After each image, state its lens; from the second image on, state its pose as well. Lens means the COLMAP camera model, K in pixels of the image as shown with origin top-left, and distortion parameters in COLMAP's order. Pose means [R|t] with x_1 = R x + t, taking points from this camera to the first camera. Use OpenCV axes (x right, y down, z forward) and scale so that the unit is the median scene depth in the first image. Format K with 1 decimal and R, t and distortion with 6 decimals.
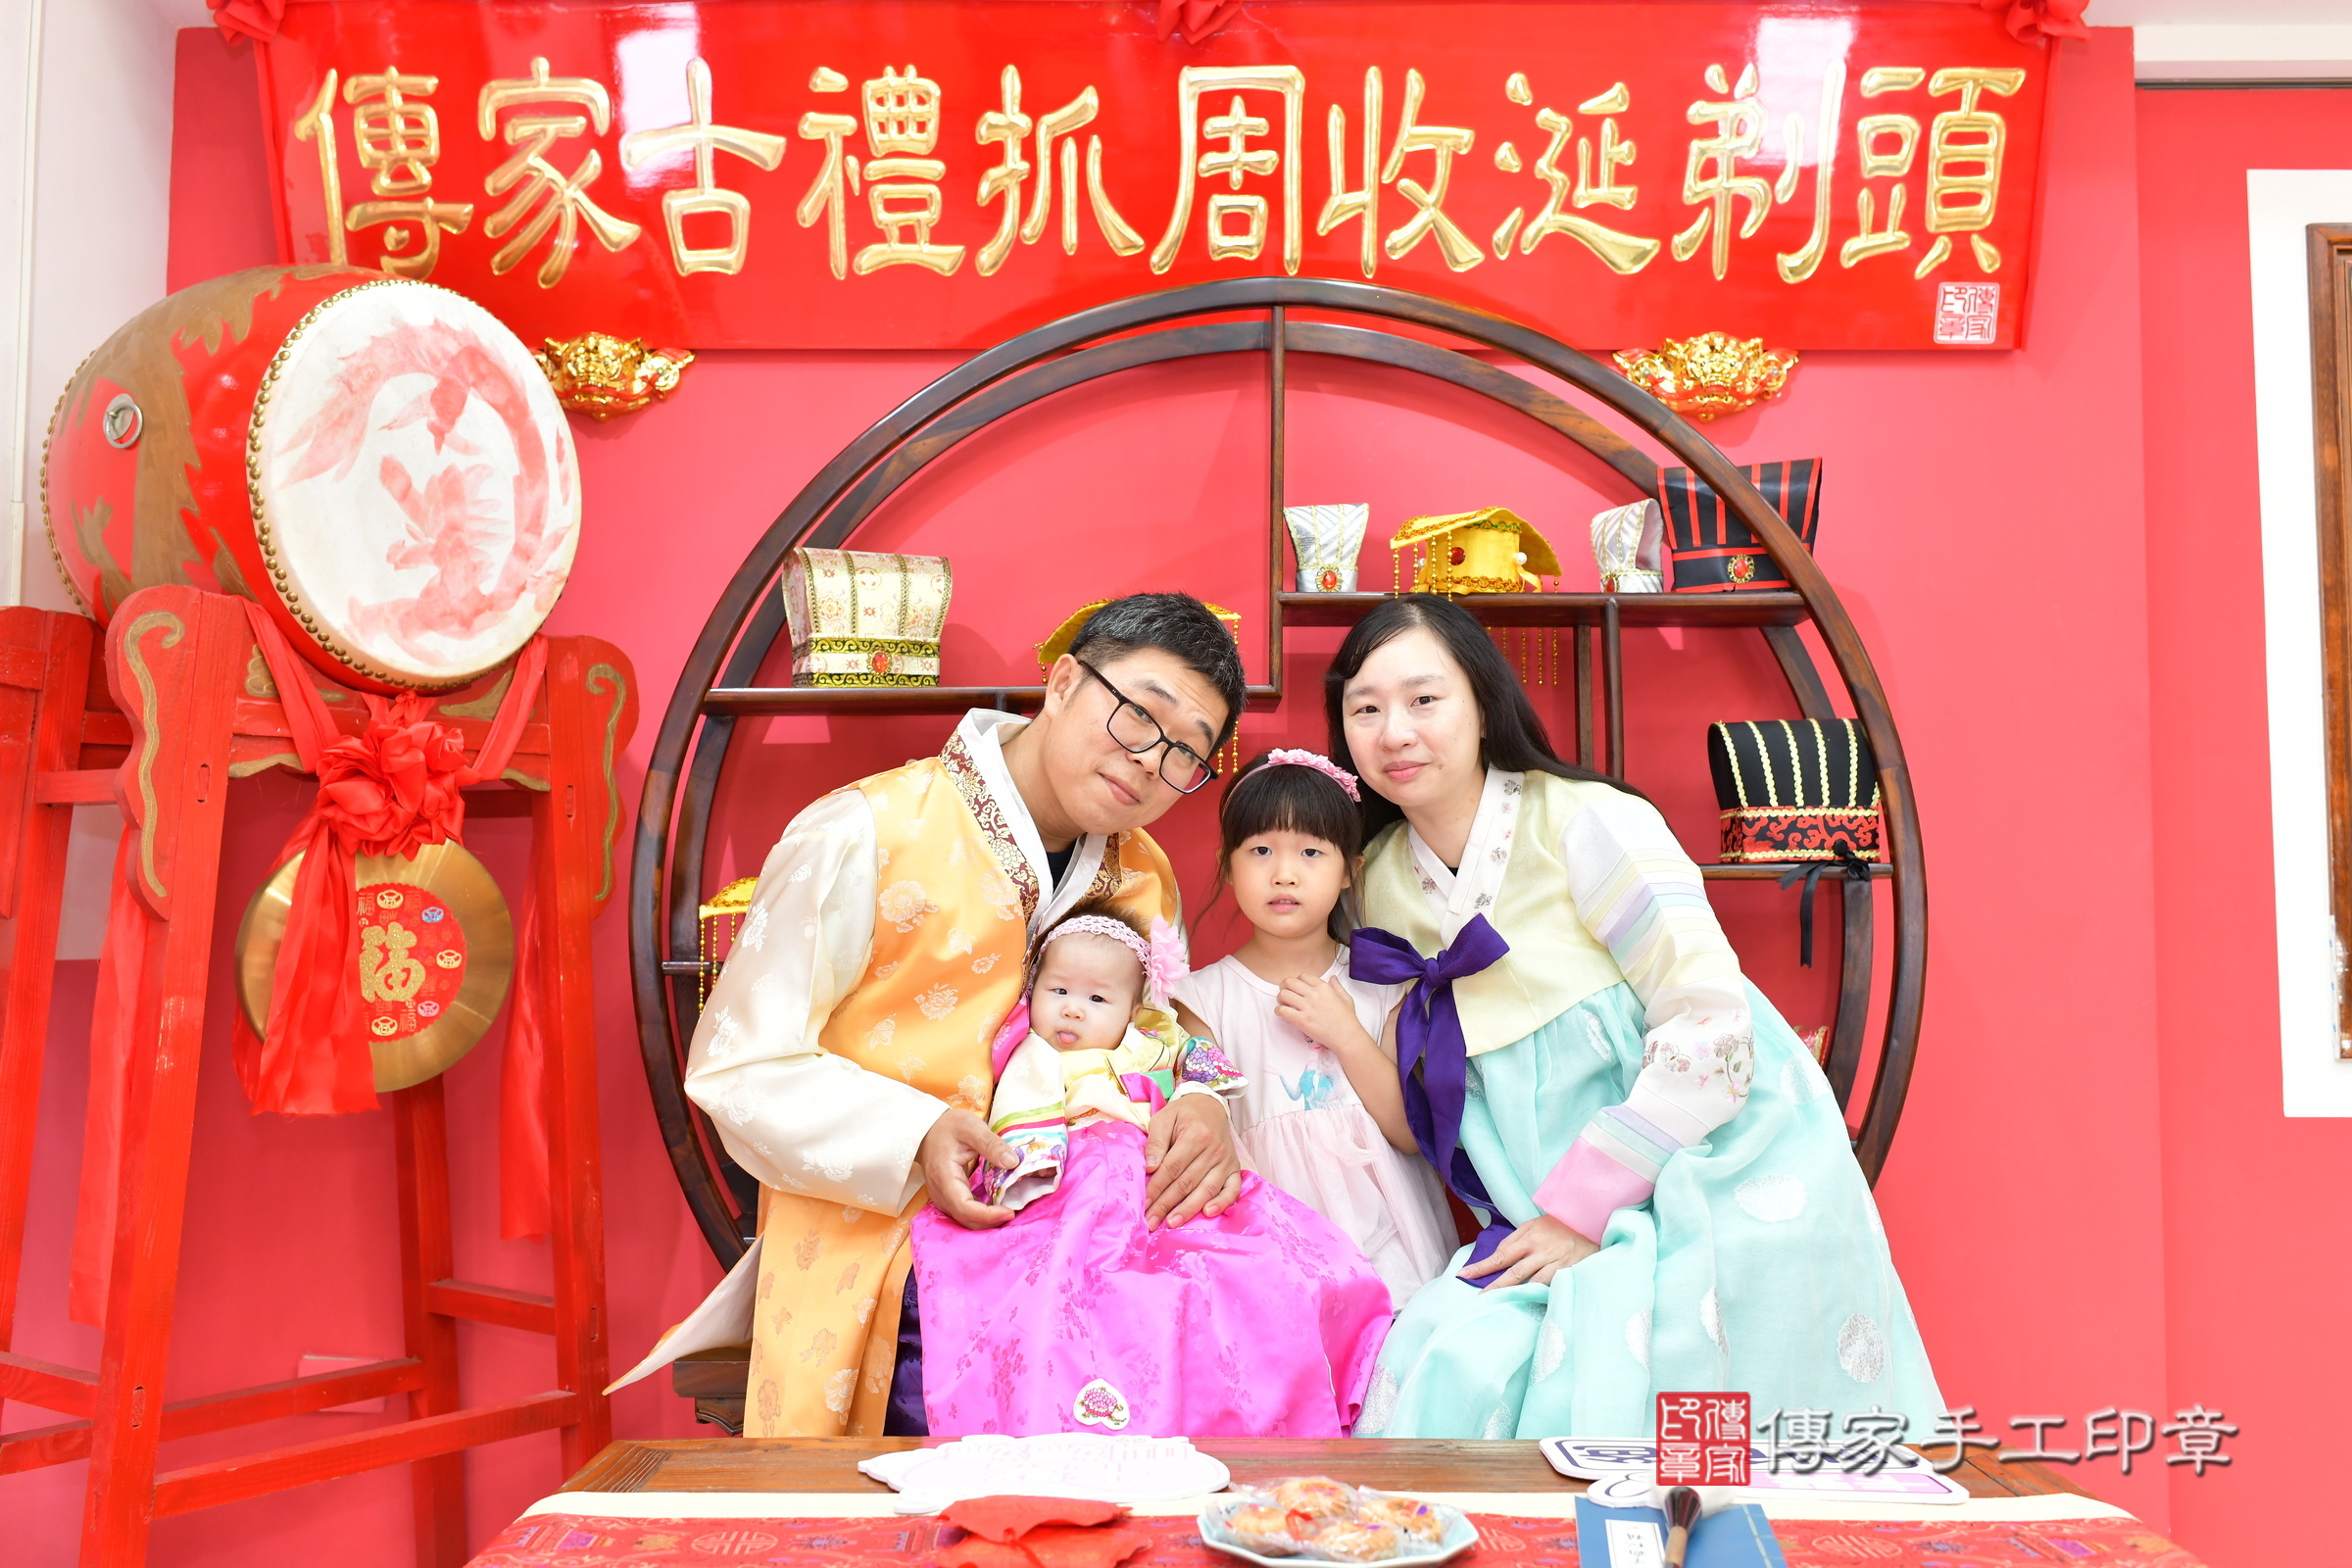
lens RADIAL K [[2330.9, 0, 1178.2], [0, 2330.9, 781.4], [0, 0, 1]] dist [0.003445, -0.006499]
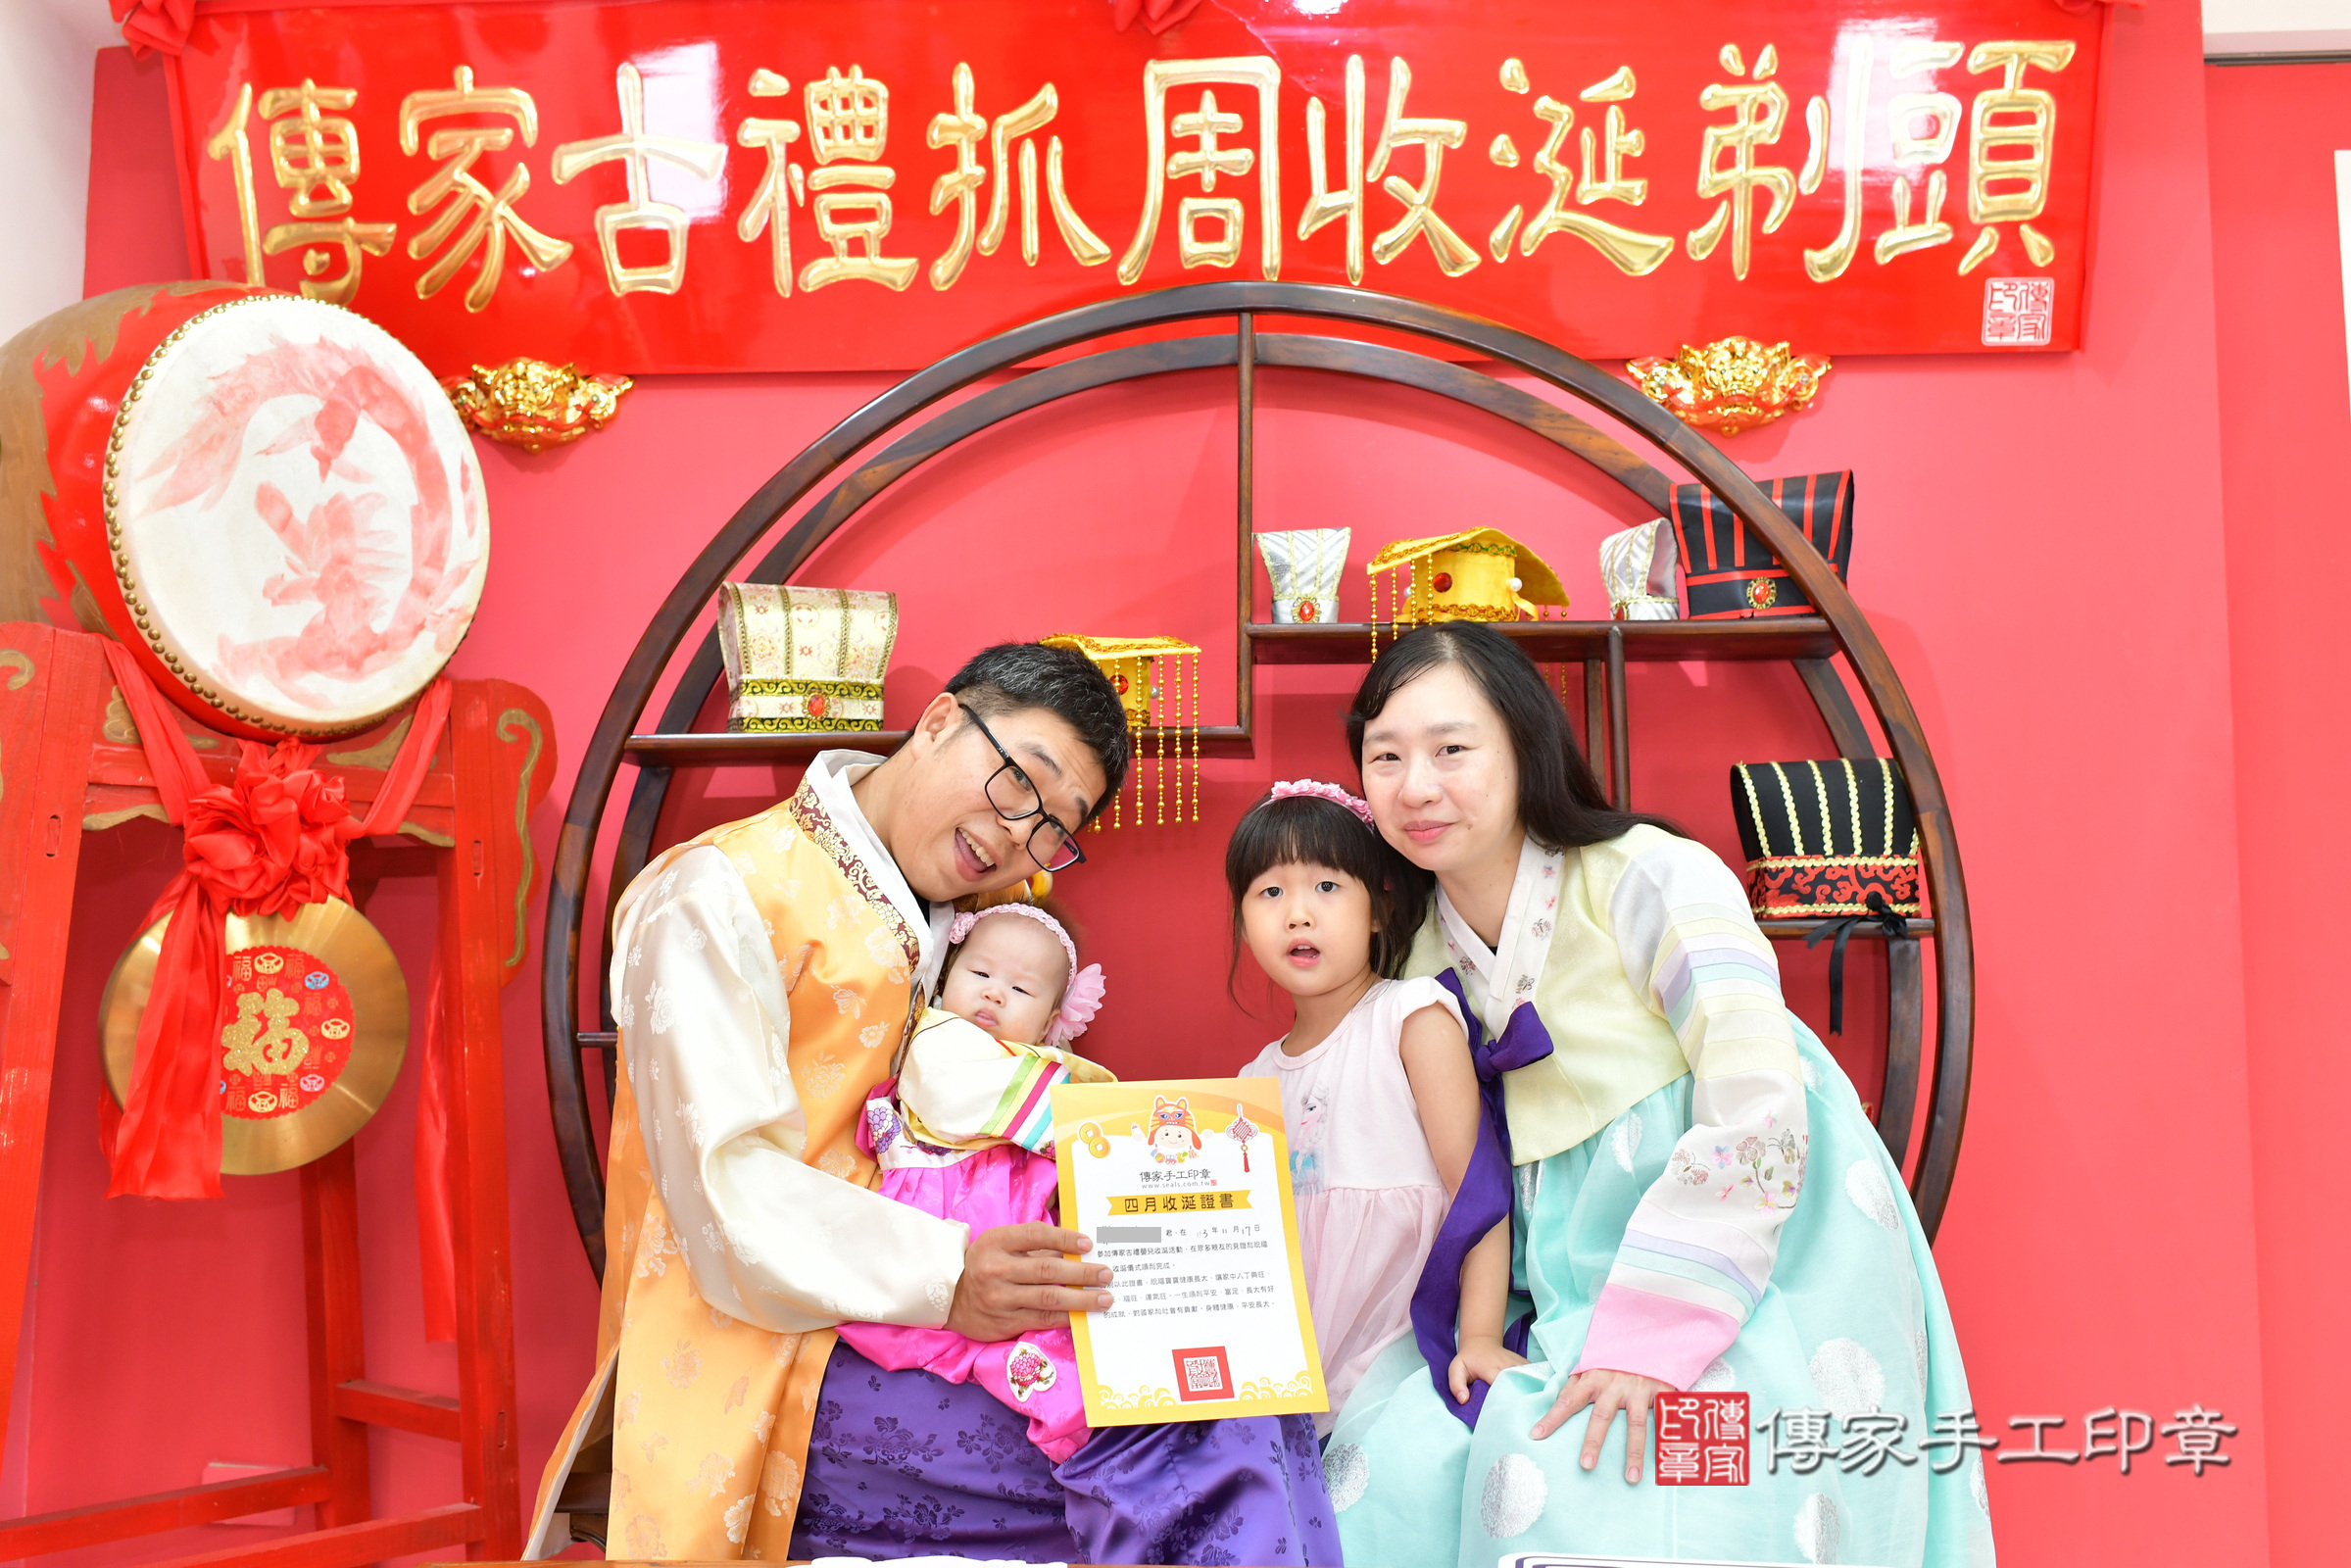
lens RADIAL K [[2418.2, 0, 1177.5], [0, 2418.2, 781.2], [0, 0, 1]] dist [0.003324, -0.004216]
pose [[0.998705, -0.007905, -0.050266, 0.062349], [0.006210, 0.999409, -0.033804, 0.011936], [0.050503, 0.033448, 0.998164, 0.055837]]
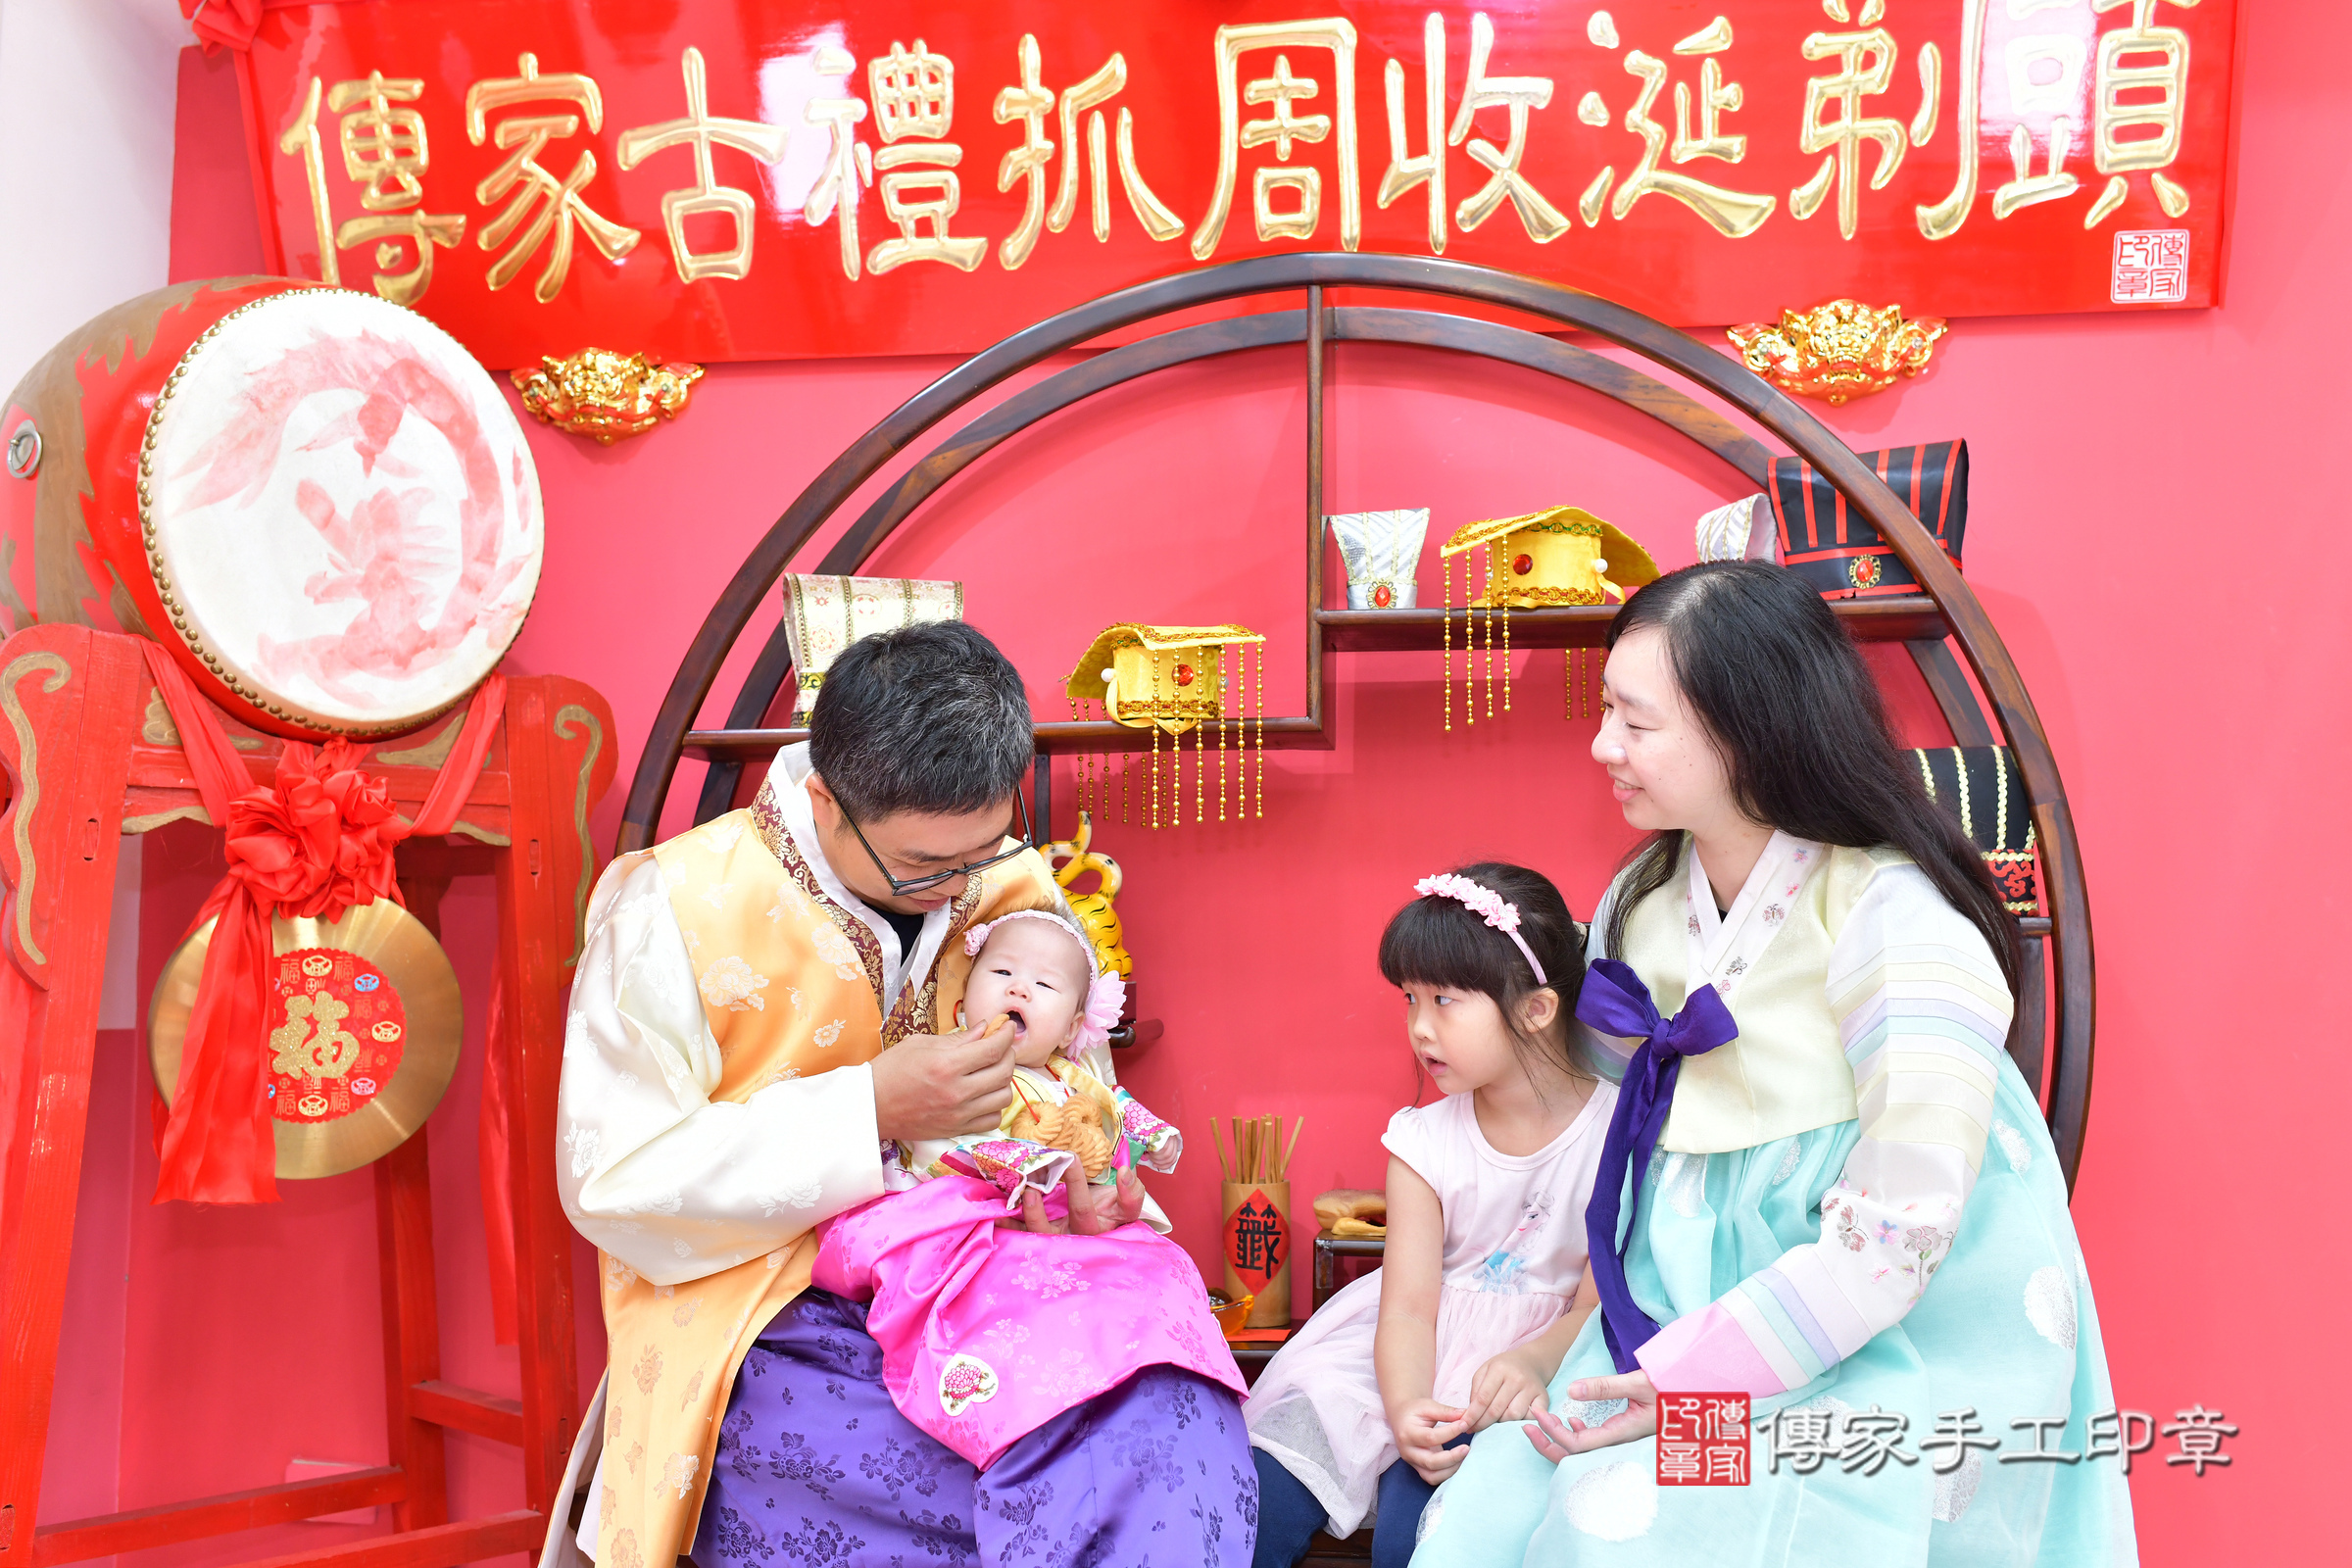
lens RADIAL K [[2382.0, 0, 1178.2], [0, 2382.0, 782.1], [0, 0, 1]] dist [0.001423, 0.001720]
pose [[0.991470, -0.012915, -0.129694, 0.105359], [0.009754, 0.999640, -0.024976, 0.004817], [0.129970, 0.023498, 0.991239, 0.108465]]
